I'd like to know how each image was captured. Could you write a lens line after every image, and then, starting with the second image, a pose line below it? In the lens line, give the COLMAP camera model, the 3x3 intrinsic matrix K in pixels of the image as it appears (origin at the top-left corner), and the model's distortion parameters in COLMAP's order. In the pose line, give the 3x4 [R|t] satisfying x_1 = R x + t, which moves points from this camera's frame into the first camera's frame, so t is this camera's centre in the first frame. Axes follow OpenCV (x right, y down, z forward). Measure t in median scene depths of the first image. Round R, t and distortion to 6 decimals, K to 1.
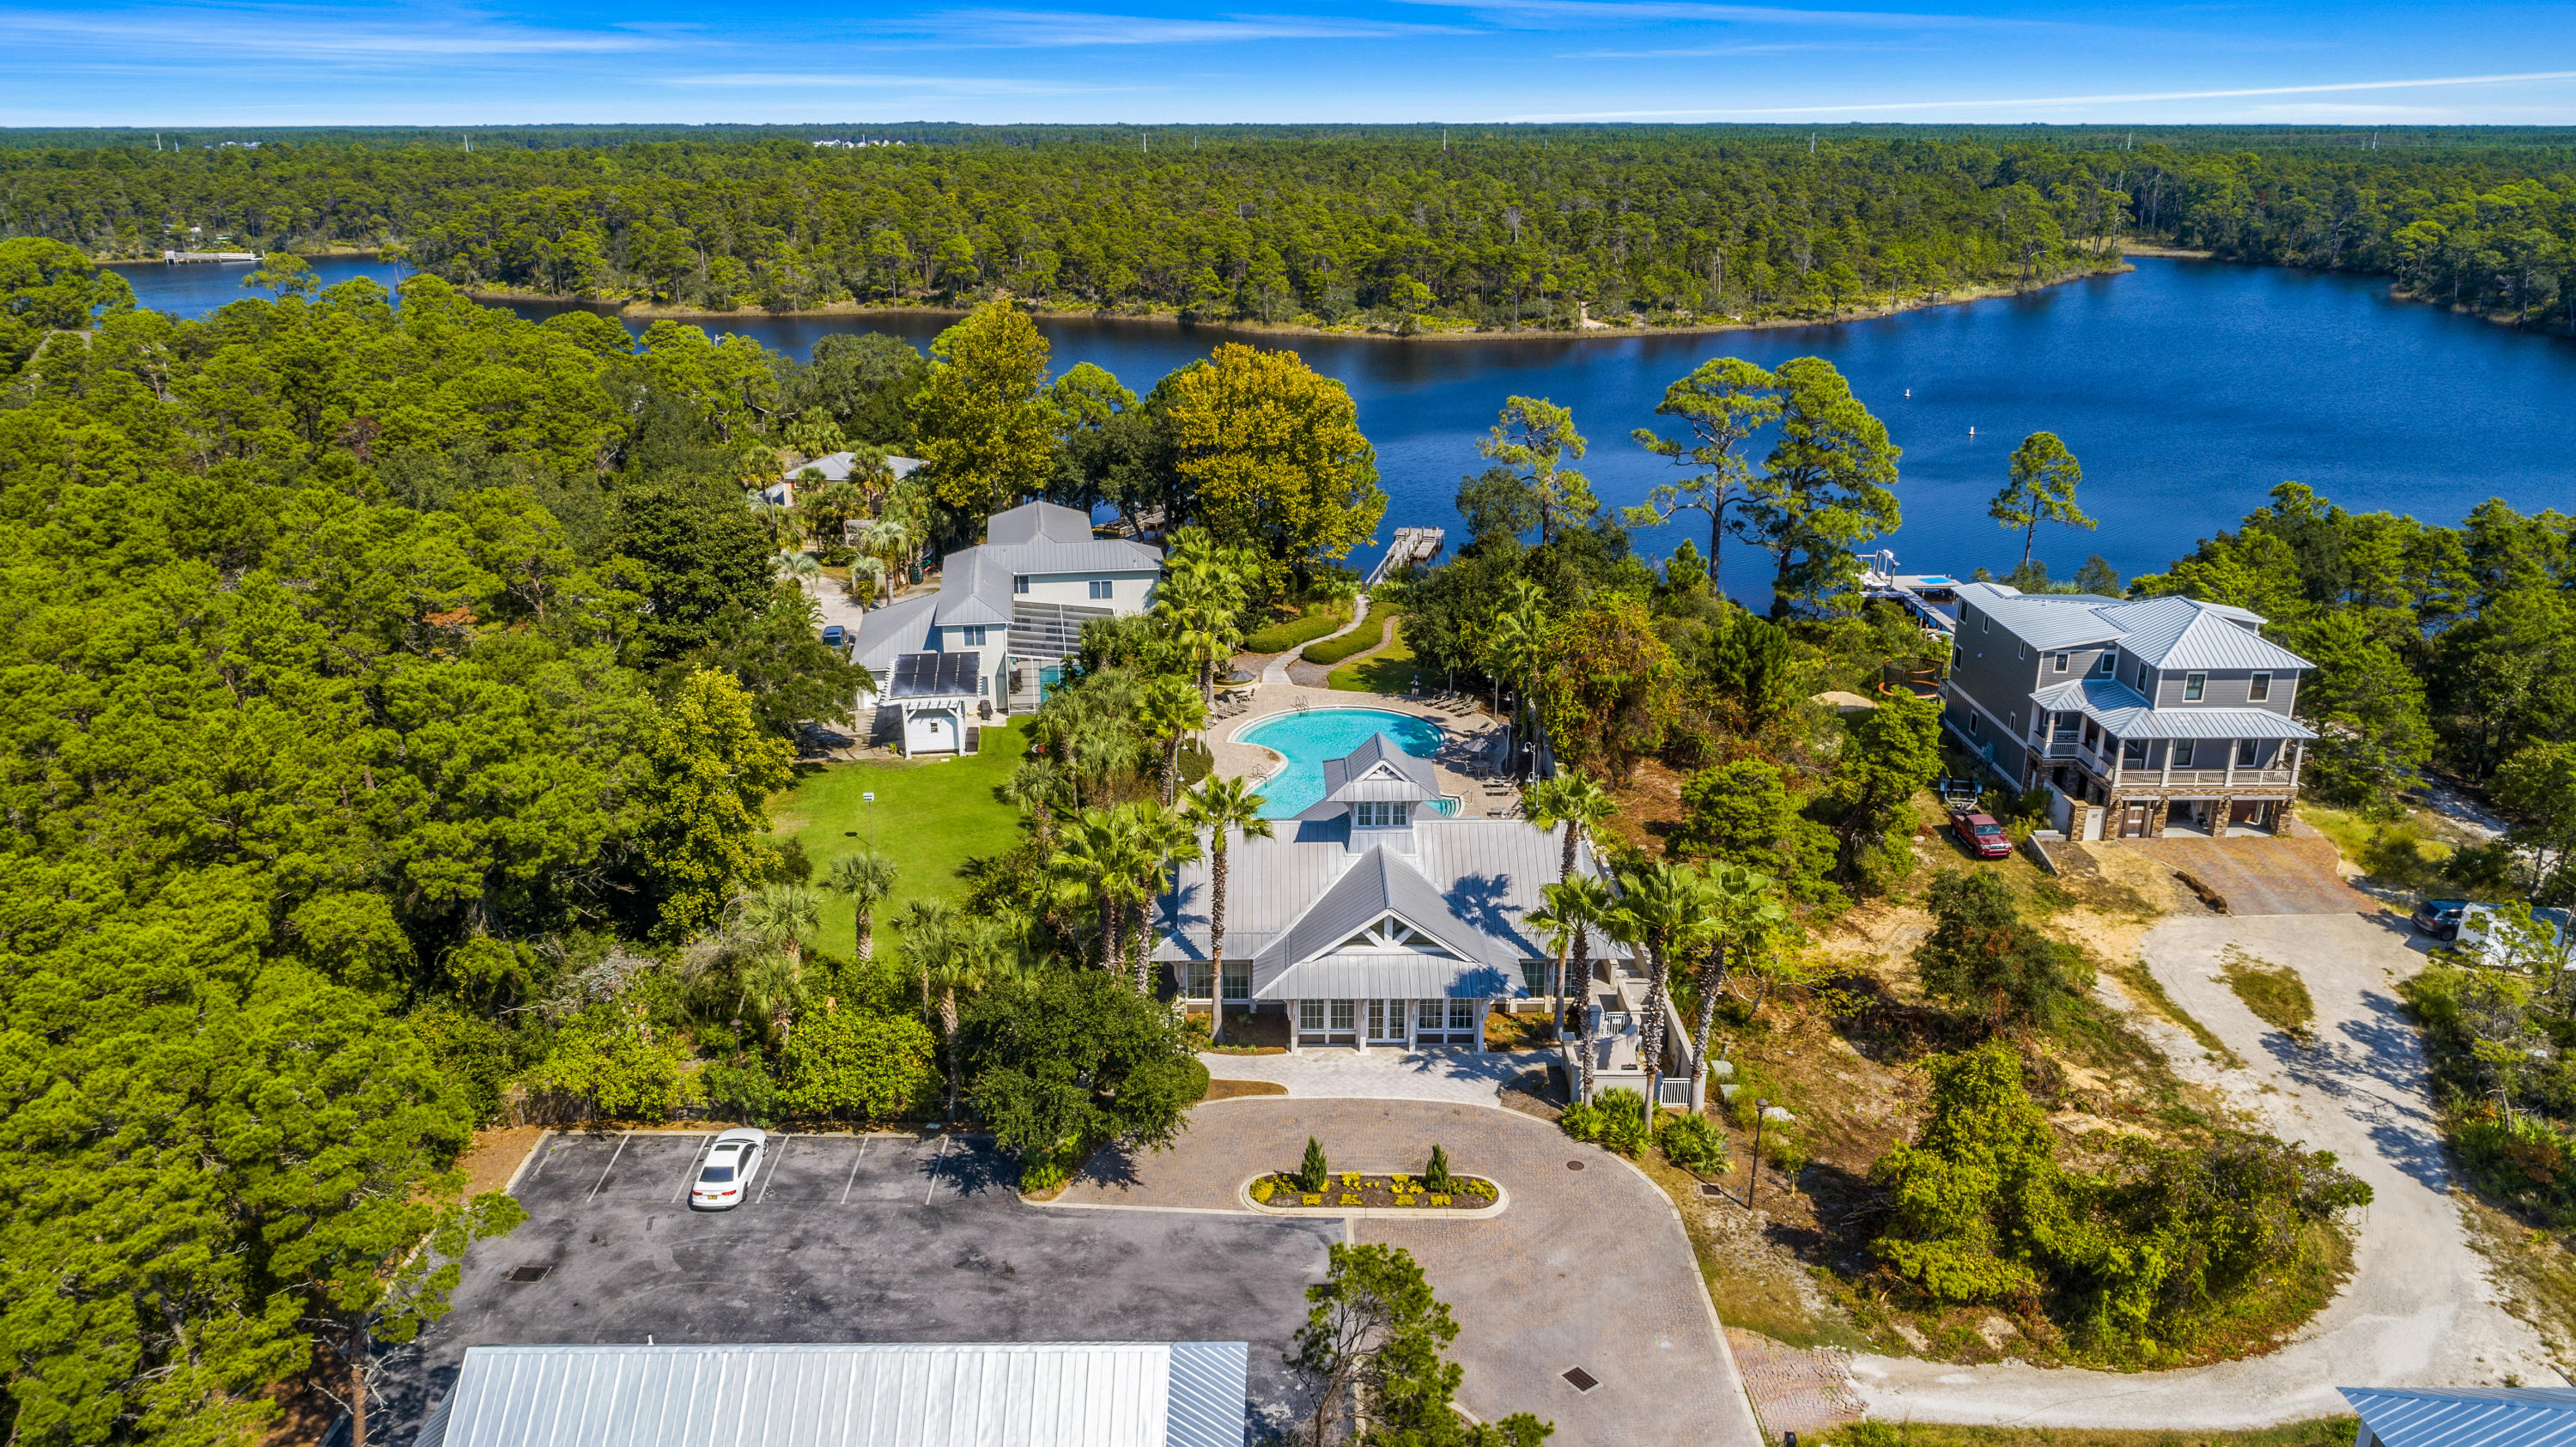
lens RADIAL K [[1805.8, 0, 1285.3], [0, 1805.8, 718.3], [0, 0, 1]] dist [-0.005488, 0.005620]
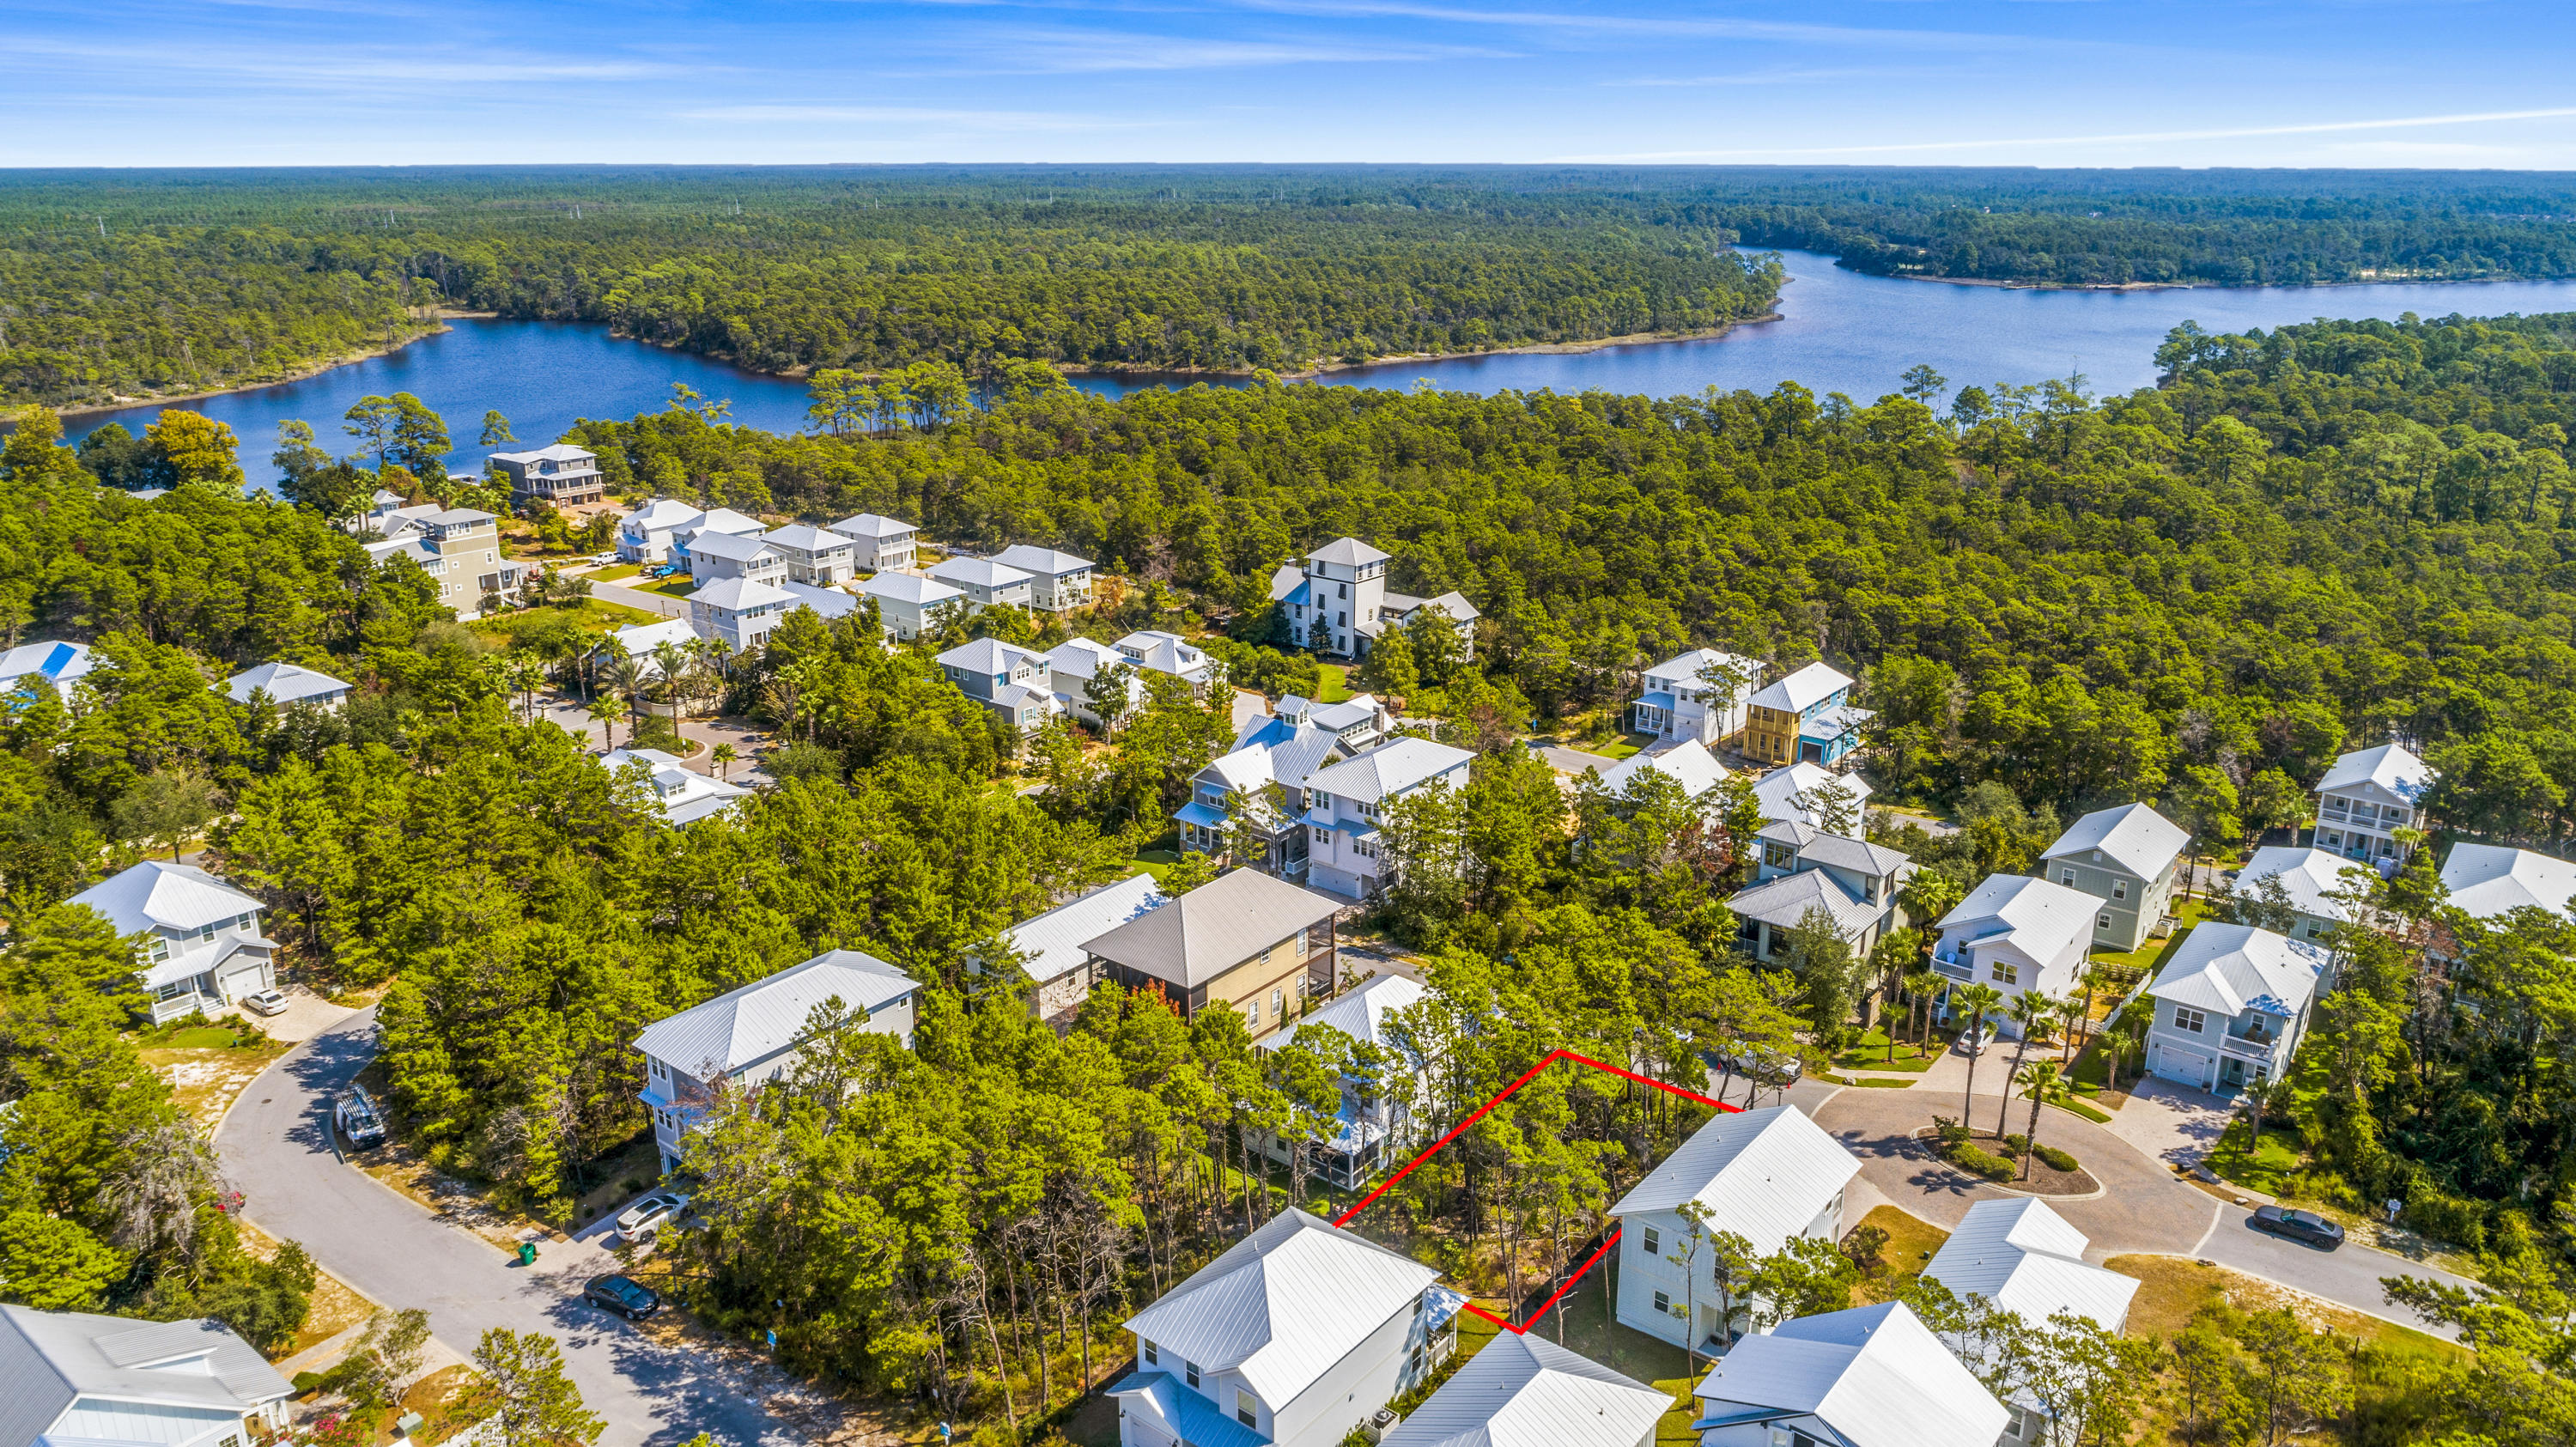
lens RADIAL K [[1805.8, 0, 1301.0], [0, 1805.8, 729.3], [0, 0, 1]] dist [-0.005488, 0.005620]
pose [[0.631733, -0.237634, 0.737864, -0.336990], [0.246987, 0.963950, 0.098985, 0.122359], [-0.734786, 0.119711, 0.667652, -0.601389]]
